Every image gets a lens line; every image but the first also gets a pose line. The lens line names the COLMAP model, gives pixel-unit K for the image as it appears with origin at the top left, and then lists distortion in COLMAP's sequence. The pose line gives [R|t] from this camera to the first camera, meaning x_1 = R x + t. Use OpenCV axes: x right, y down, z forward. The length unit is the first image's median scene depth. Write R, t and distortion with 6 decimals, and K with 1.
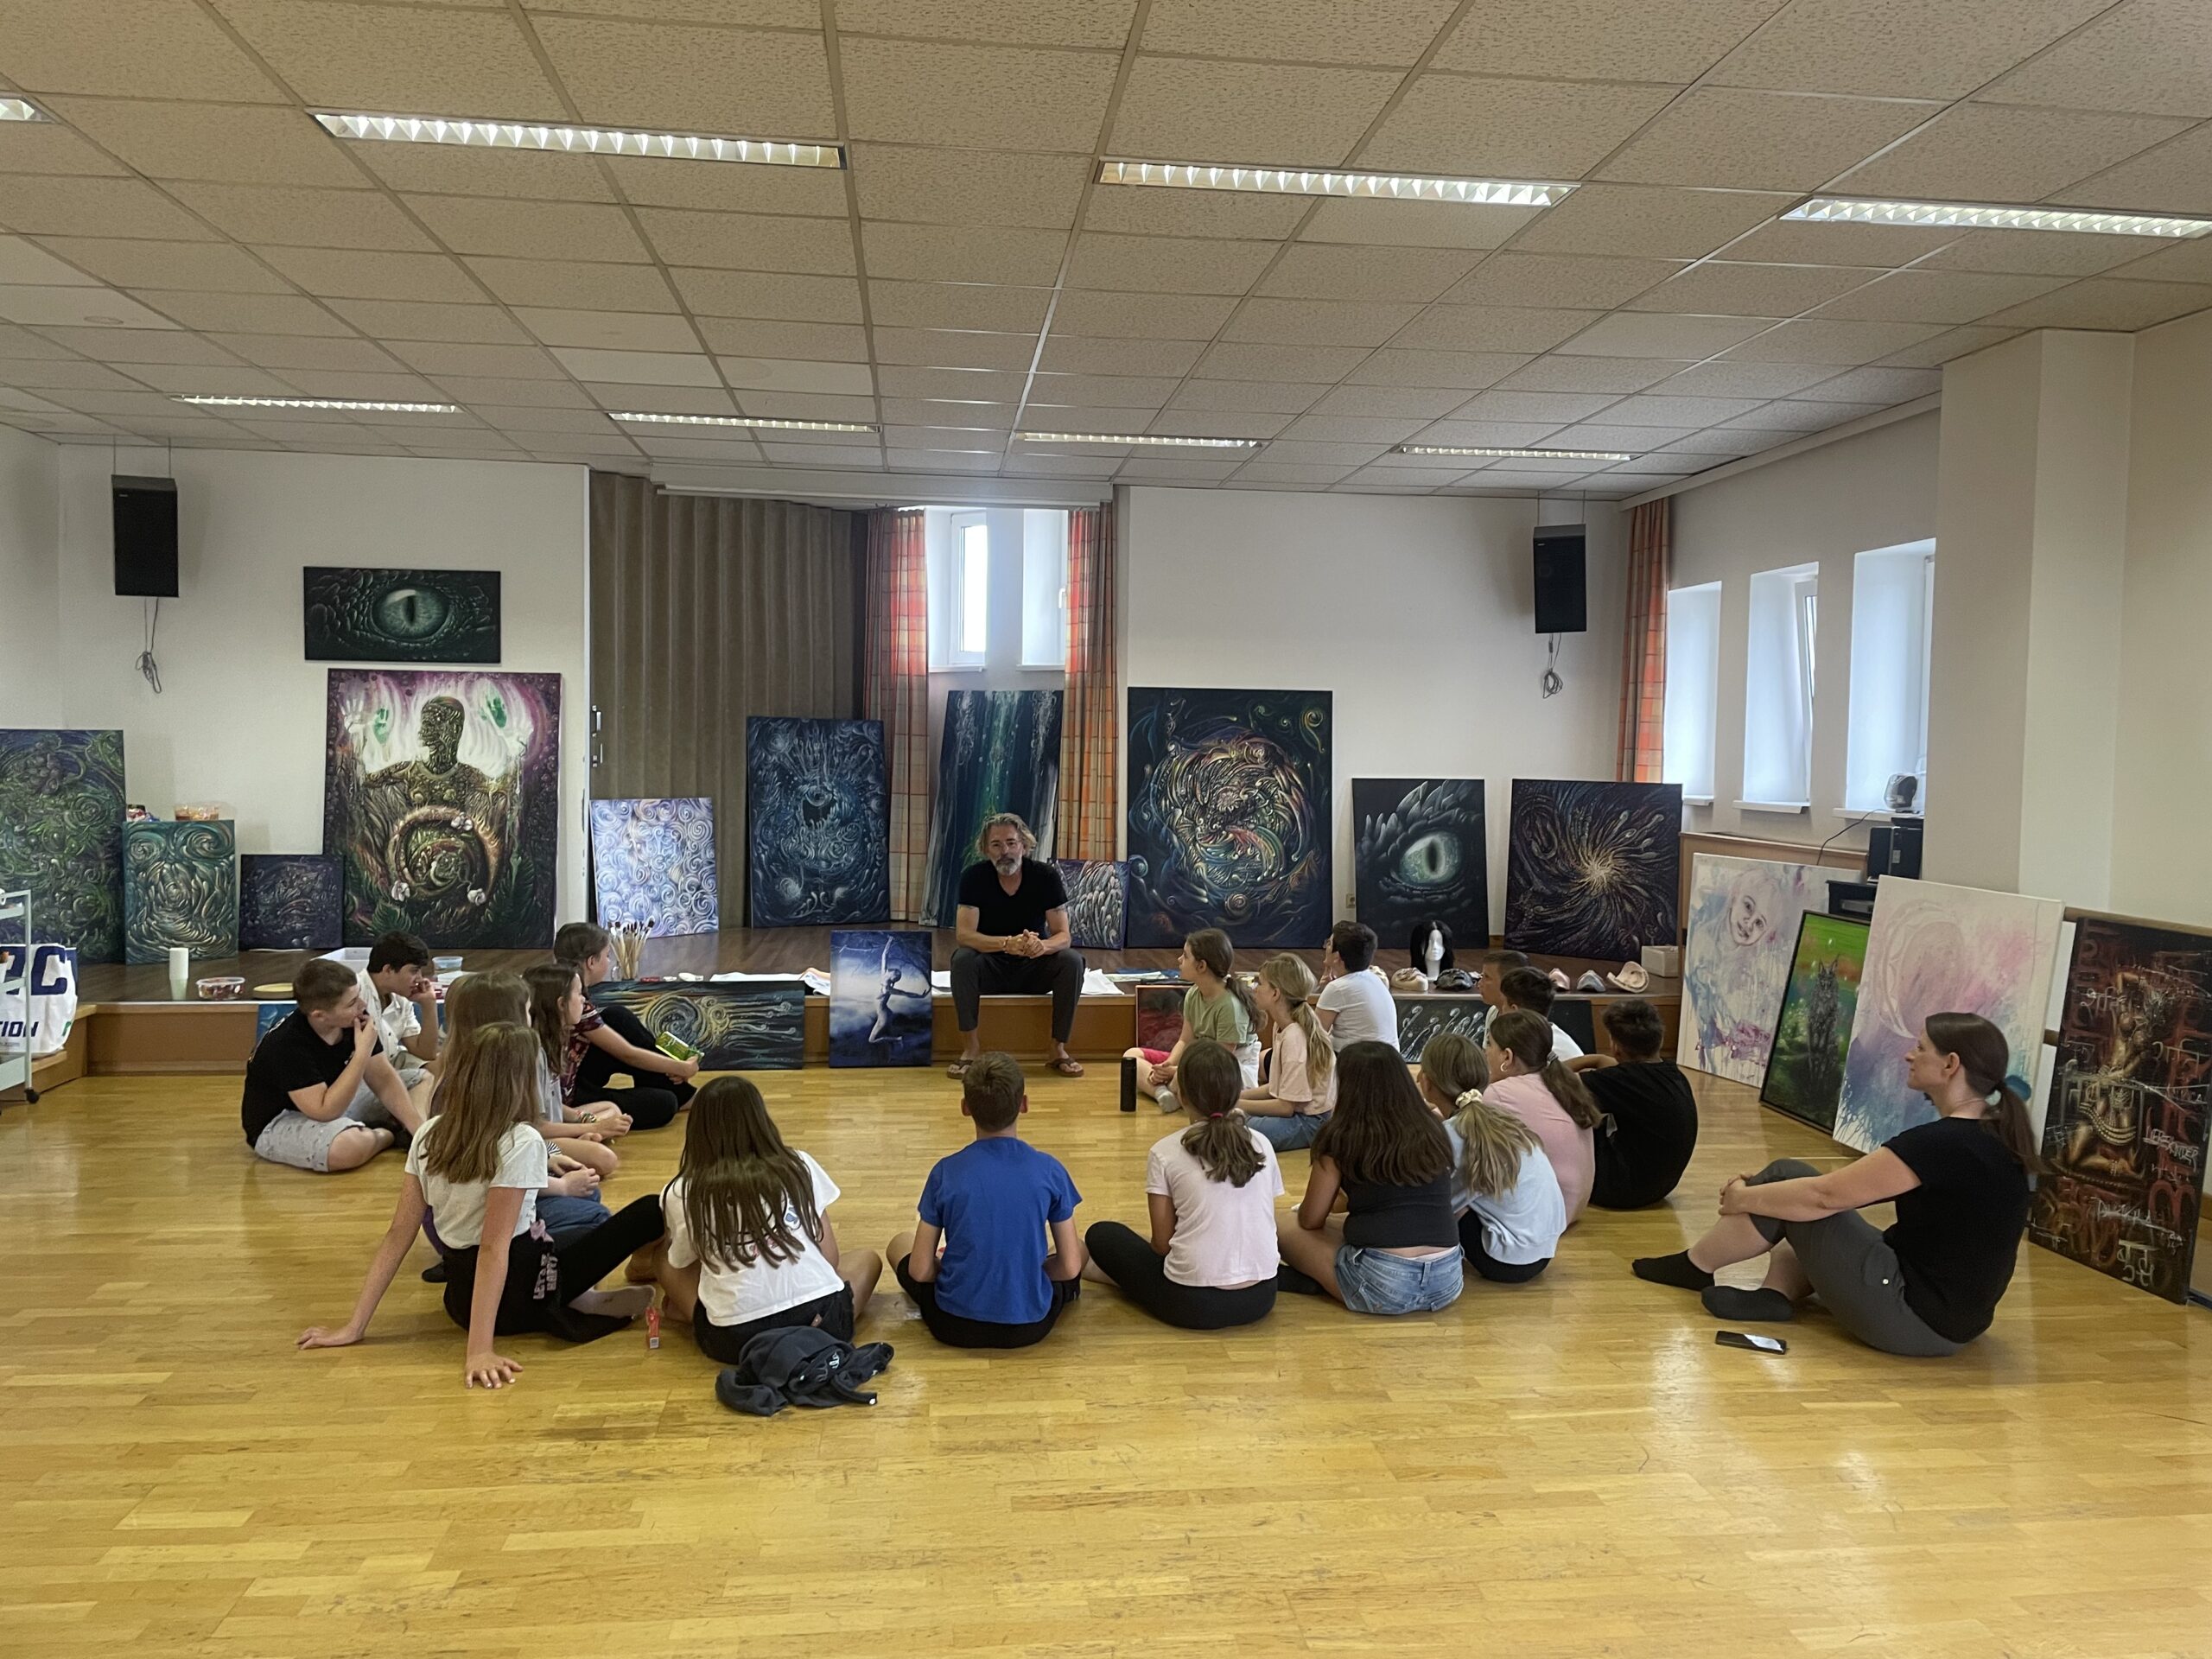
lens RADIAL K [[1693.2, 0, 1117.2], [0, 1693.2, 821.0], [0, 0, 1]] dist [0.069770, -0.116235]
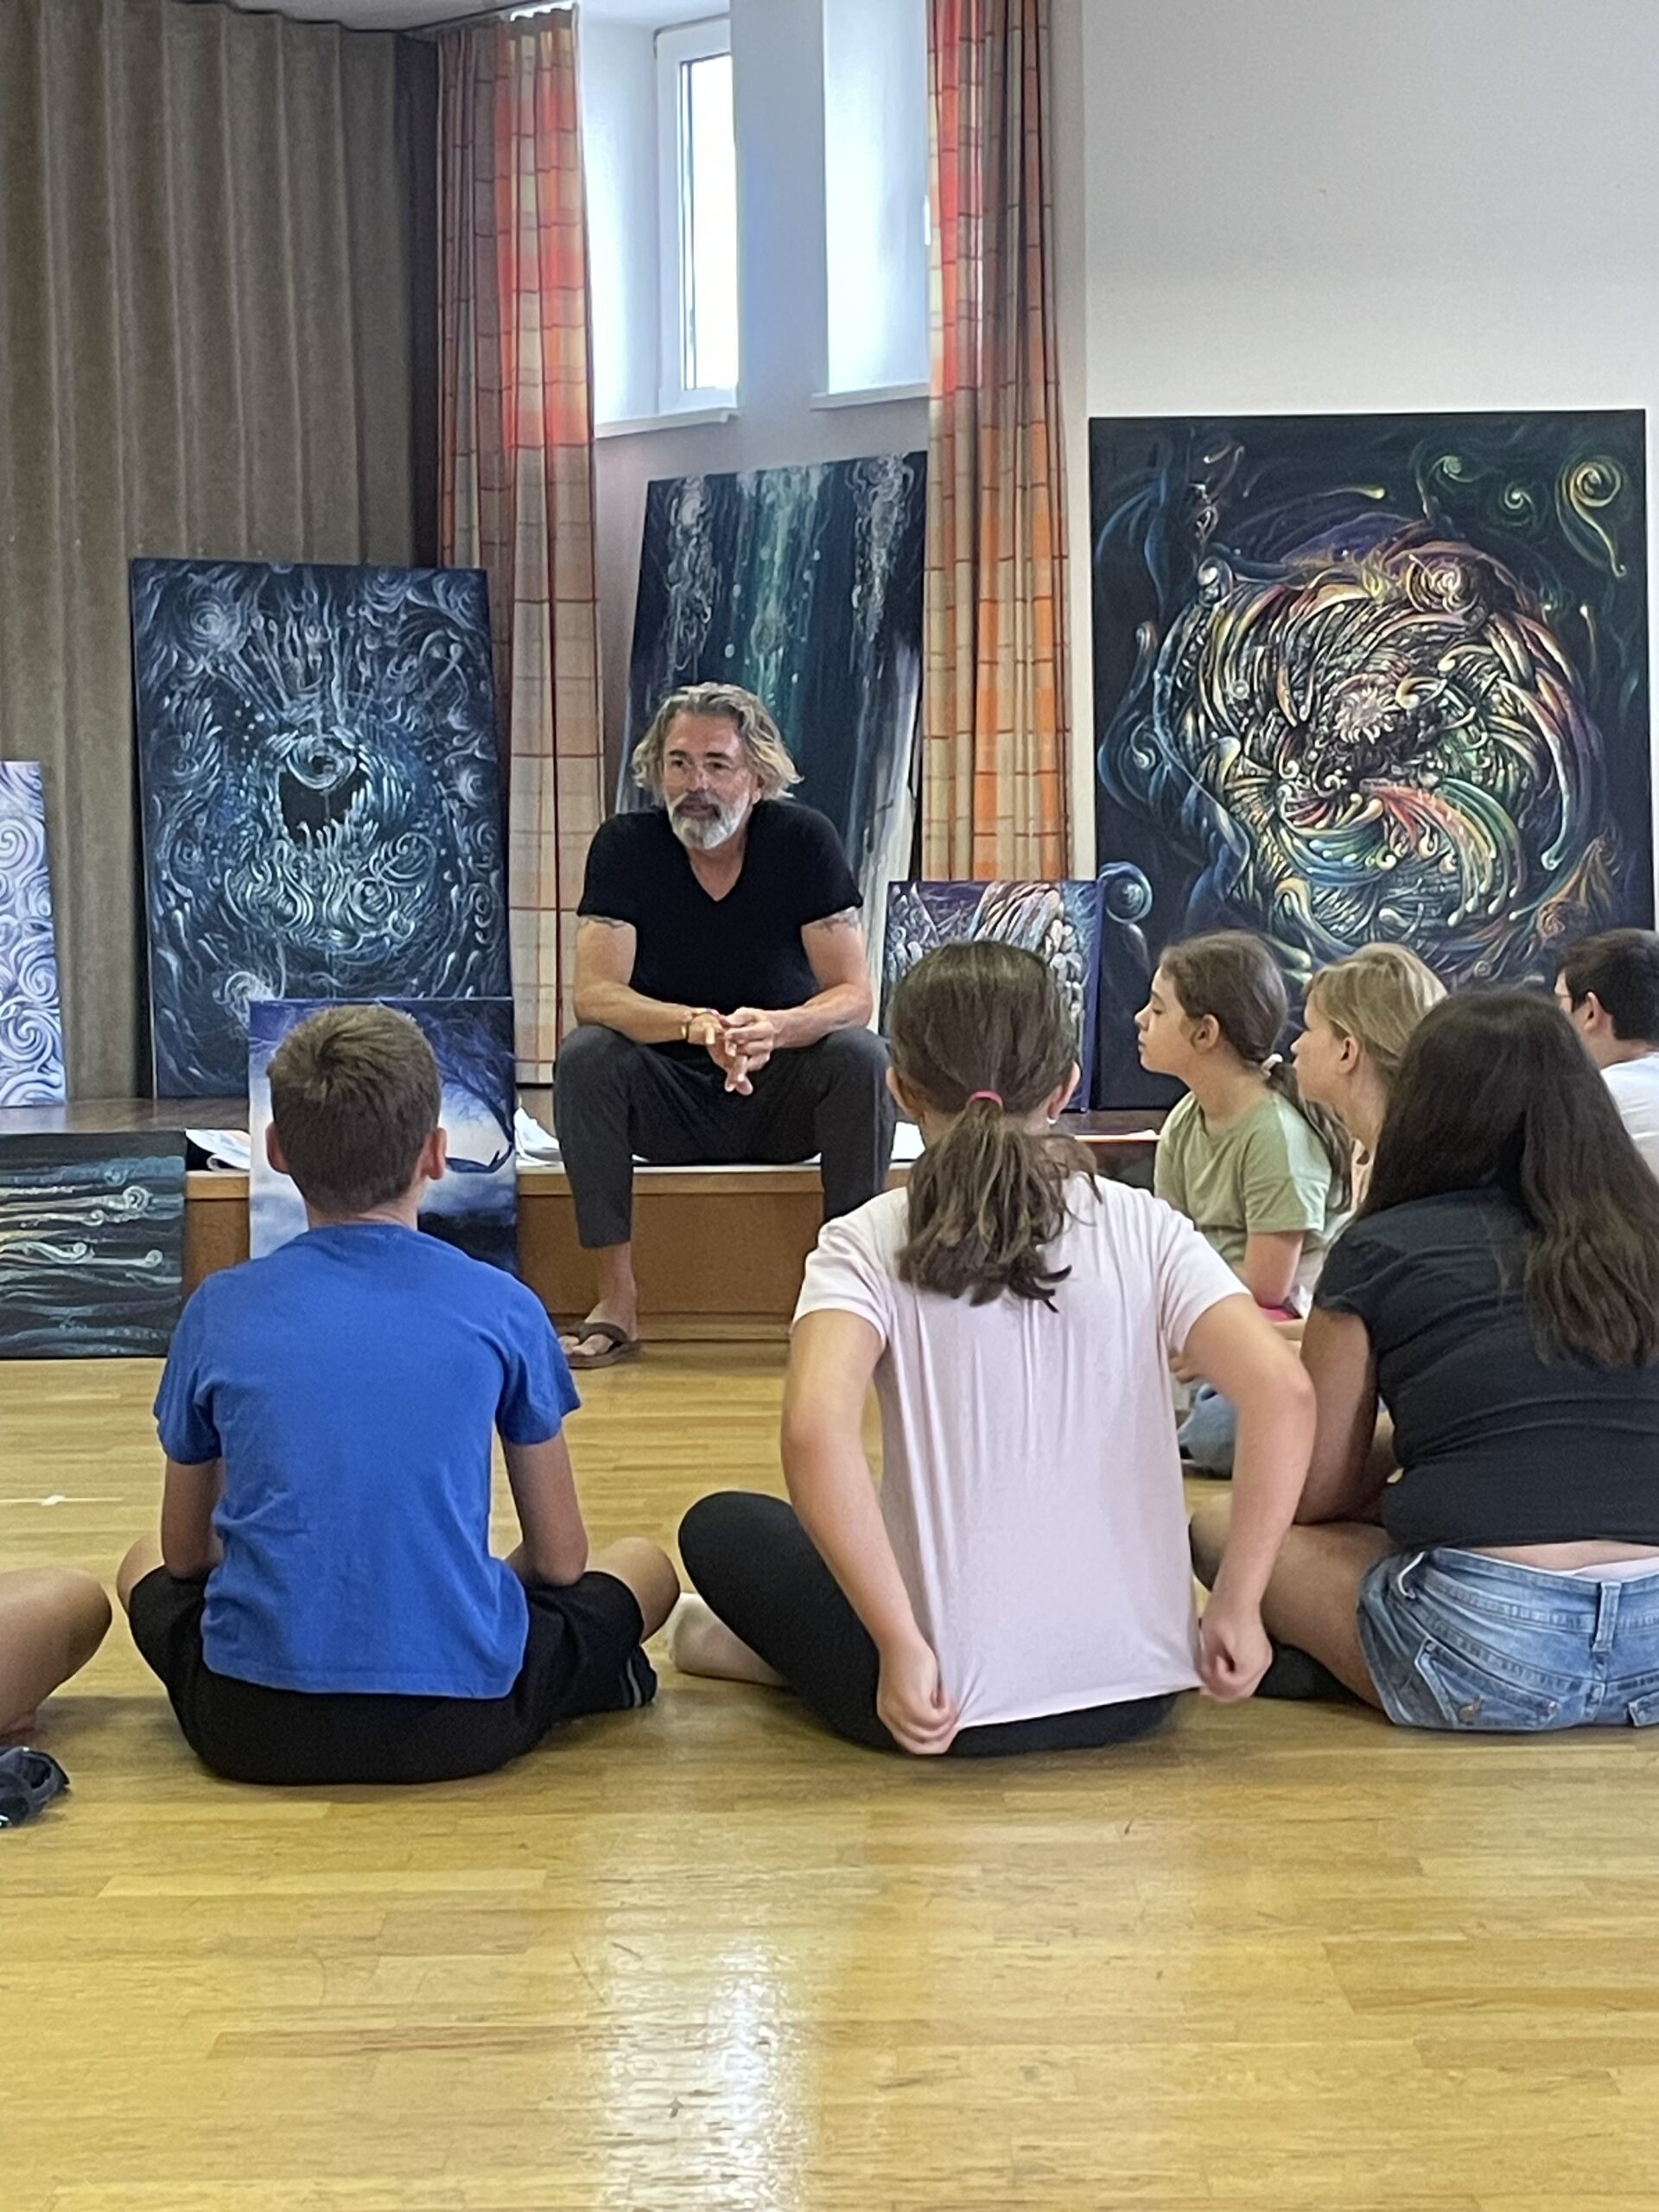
lens RADIAL K [[4260.9, 0, 829.5], [0, 4260.9, 1106.0], [0, 0, 1]] dist [0.072689, 0.295478]
pose [[0.991539, -0.024788, -0.127422, 0.065580], [0.024078, 0.999685, -0.007108, 0.077858], [0.127559, 0.003980, 0.991823, 0.049637]]
